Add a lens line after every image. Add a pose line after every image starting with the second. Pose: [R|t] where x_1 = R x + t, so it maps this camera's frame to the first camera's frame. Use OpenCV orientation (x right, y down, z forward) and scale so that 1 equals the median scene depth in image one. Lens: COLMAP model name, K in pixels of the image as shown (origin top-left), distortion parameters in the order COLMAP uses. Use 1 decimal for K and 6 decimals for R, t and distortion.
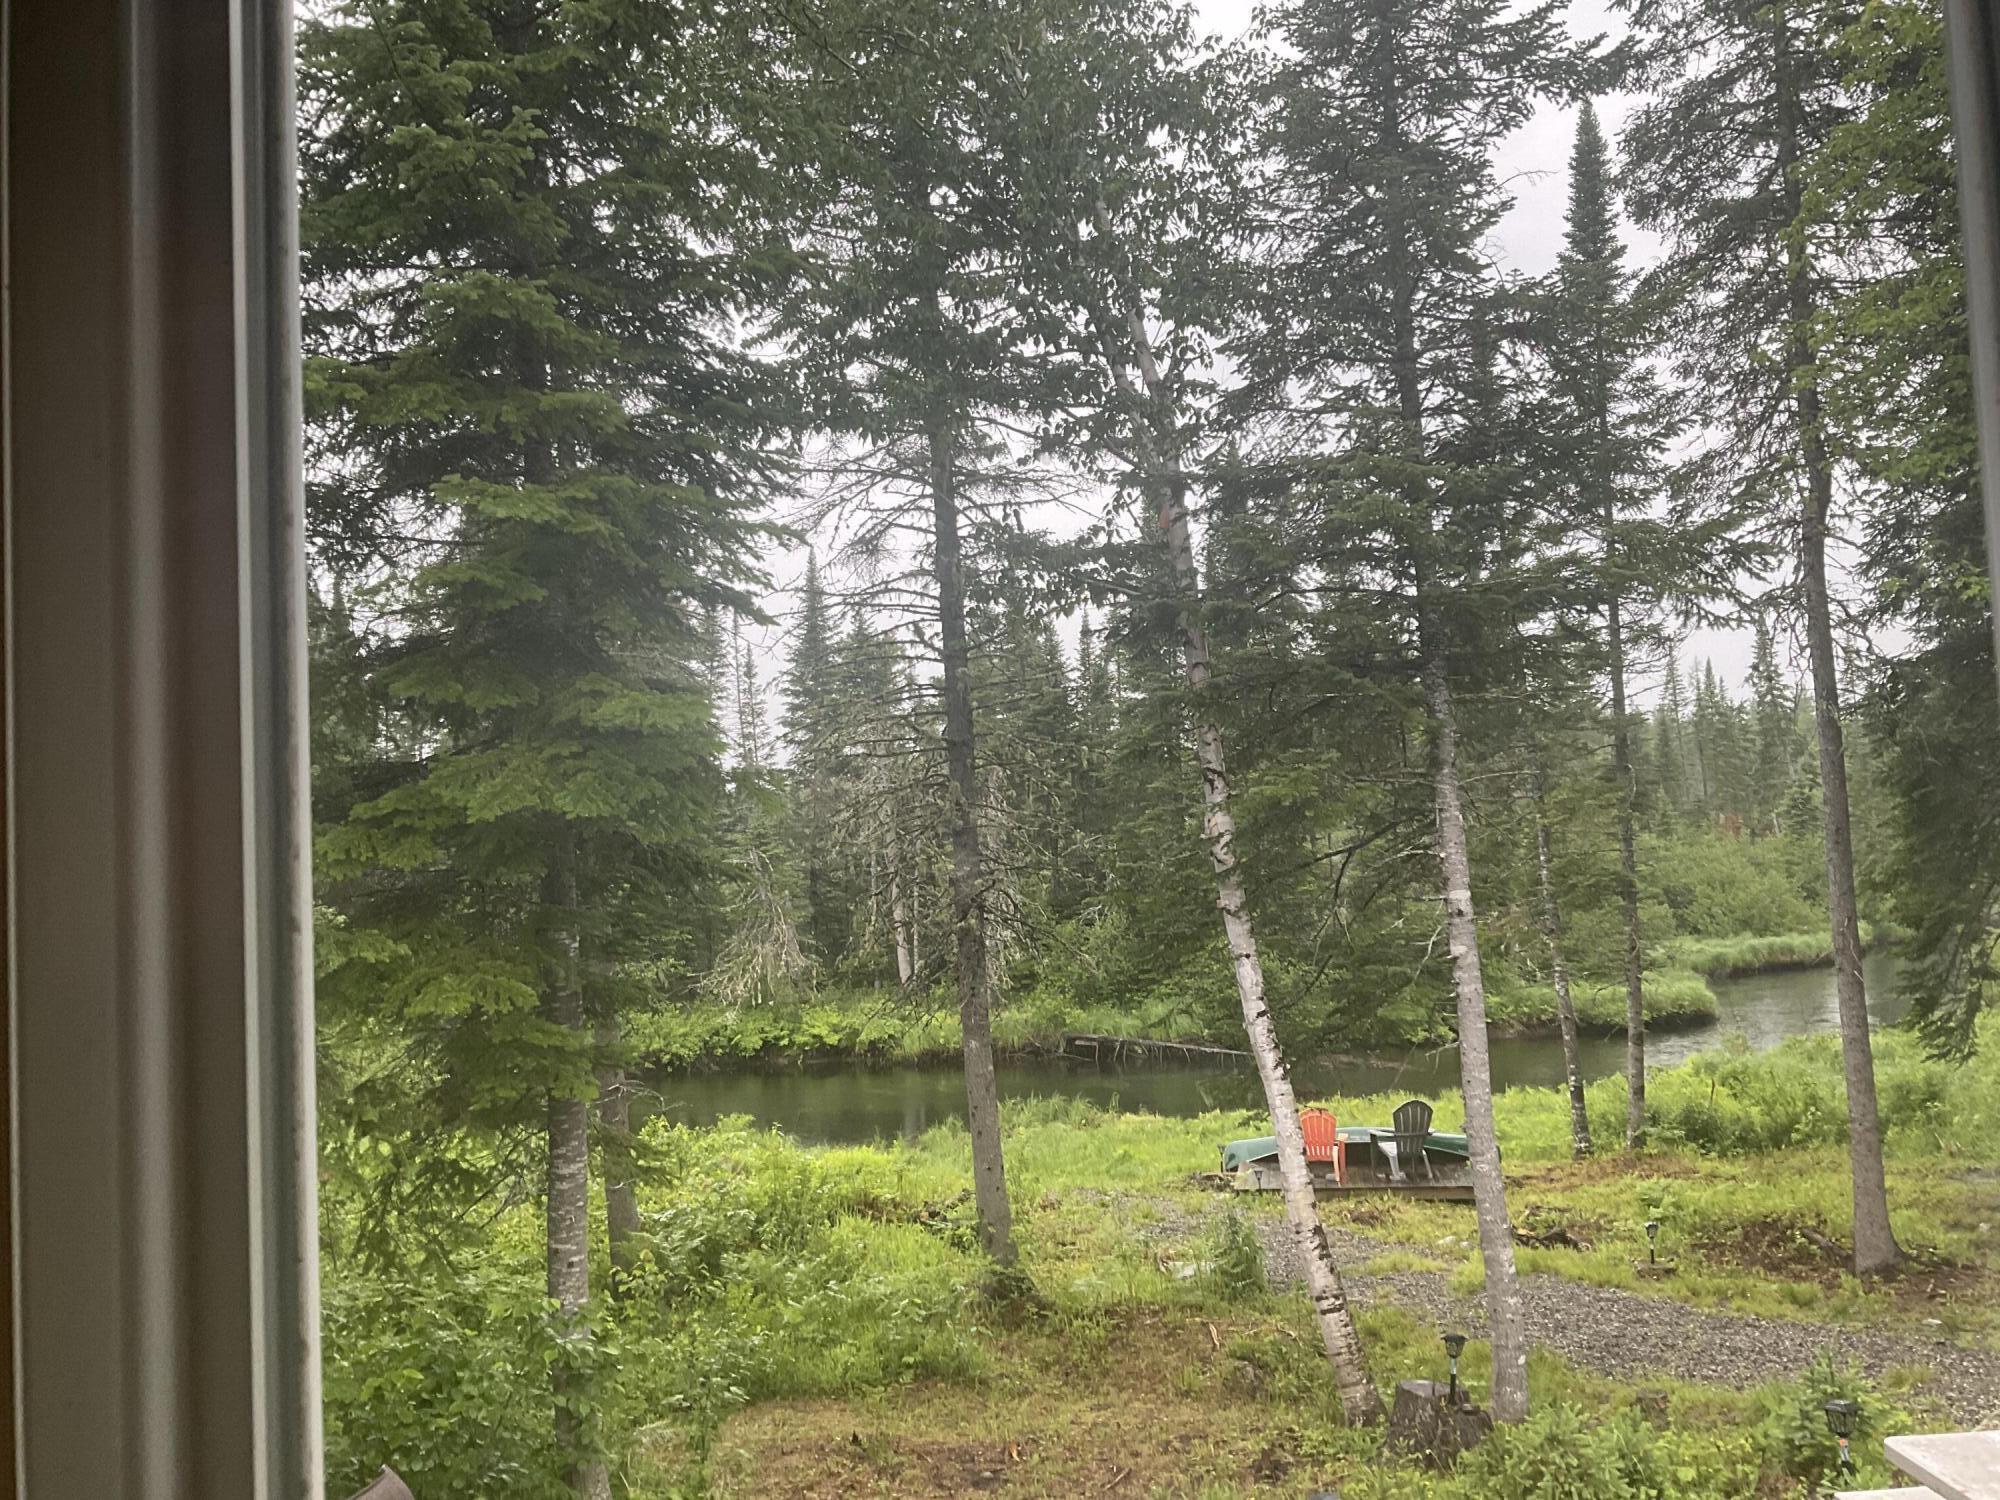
lens RADIAL K [[1635.0, 0, 1000.0], [0, 1635.0, 750.0], [0, 0, 1]] dist [0.006357, -0.004896]
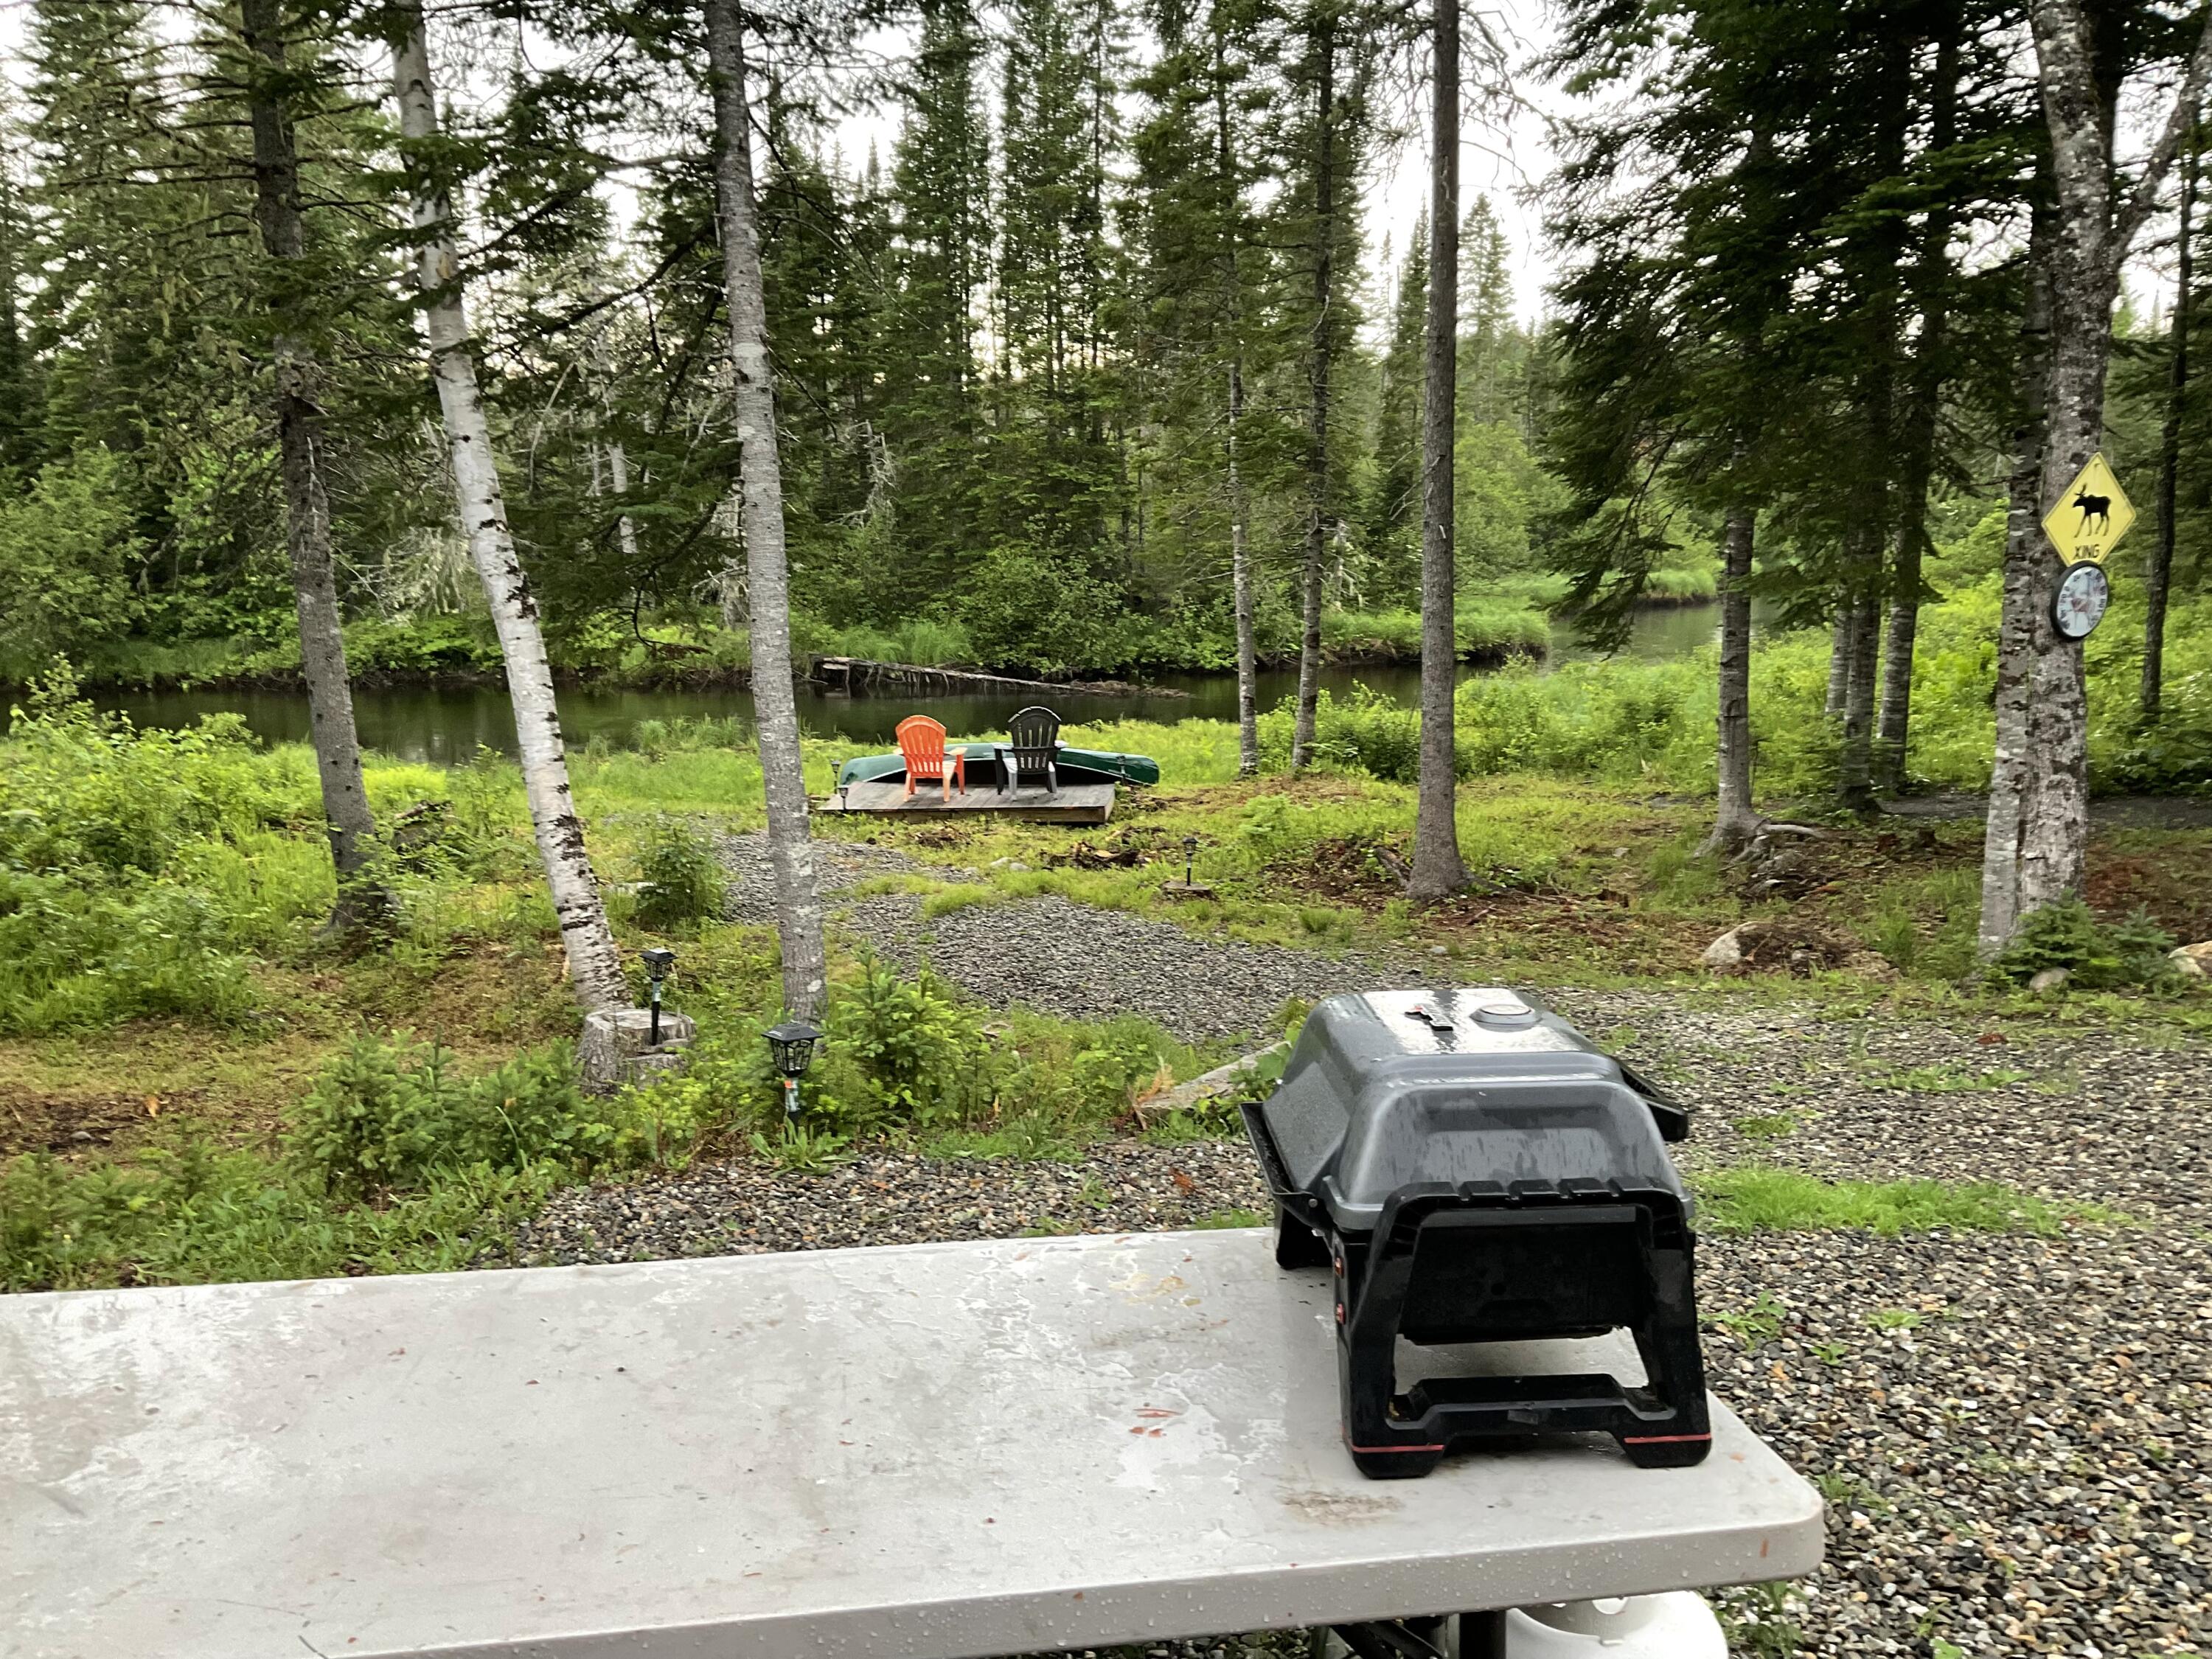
lens RADIAL K [[1808.3, 0, 1106.0], [0, 1808.3, 829.5], [0, 0, 1]] dist [0.006357, -0.004896]
pose [[0.993970, 0.009398, 0.109246, 0.339797], [-0.036158, 0.968684, 0.245651, 0.088177], [-0.103516, -0.248119, 0.963183, 0.191490]]
